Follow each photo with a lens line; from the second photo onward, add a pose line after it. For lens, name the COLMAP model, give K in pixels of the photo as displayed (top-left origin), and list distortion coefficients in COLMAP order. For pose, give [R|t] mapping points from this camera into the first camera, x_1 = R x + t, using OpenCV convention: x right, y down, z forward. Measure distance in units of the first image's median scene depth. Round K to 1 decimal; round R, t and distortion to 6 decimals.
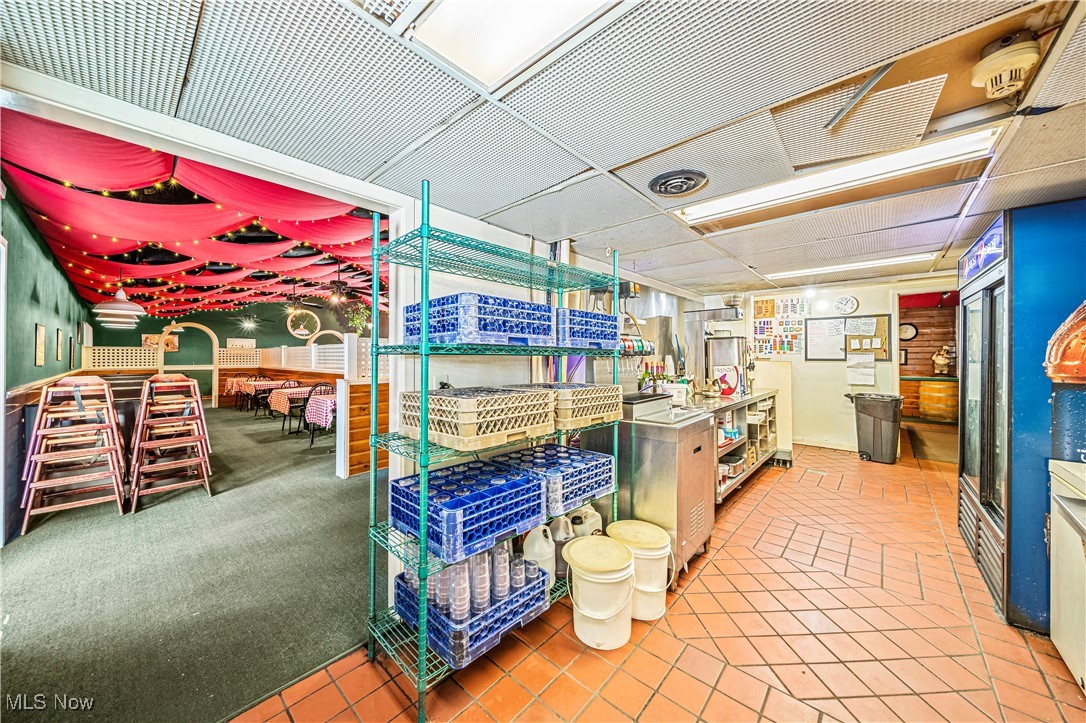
lens RADIAL K [[379.9, 0, 540.3], [0, 379.9, 356.2], [0, 0, 1]] dist [-0.000737, 0.000086]
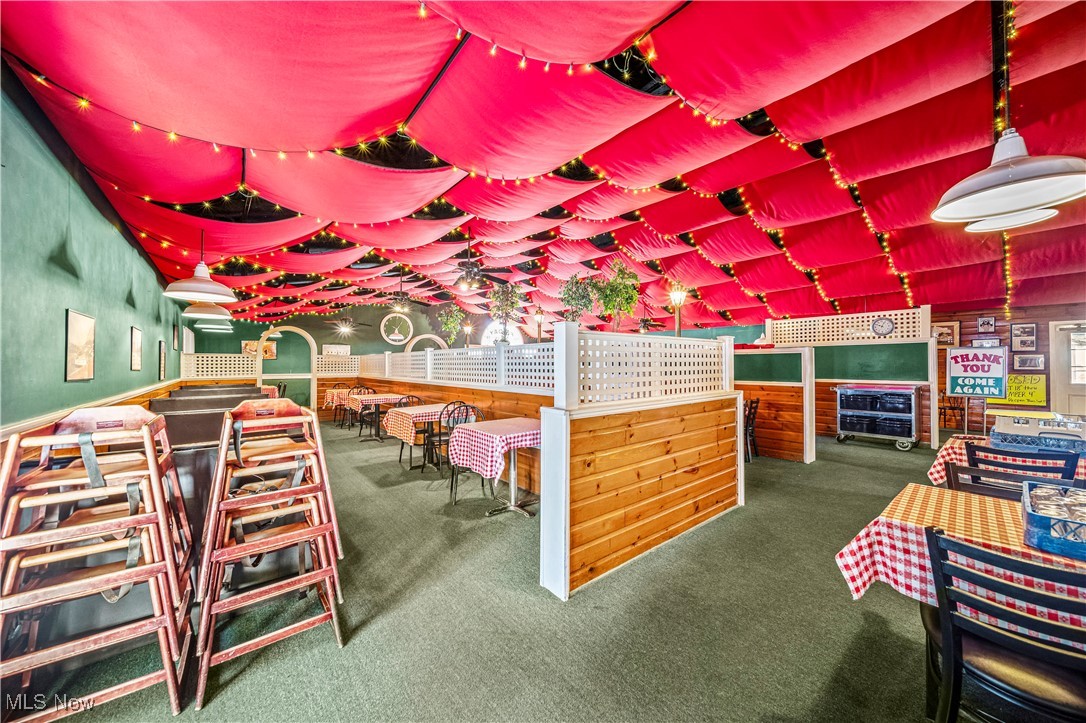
lens RADIAL K [[379.9, 0, 544.5], [0, 379.9, 363.1], [0, 0, 1]] dist [-0.000737, 0.000086]
pose [[0.989754, -0.000807, -0.142778, -0.219124], [0.000708, 0.999999, -0.000739, -0.001030], [0.142779, 0.000631, 0.989754, 0.223786]]
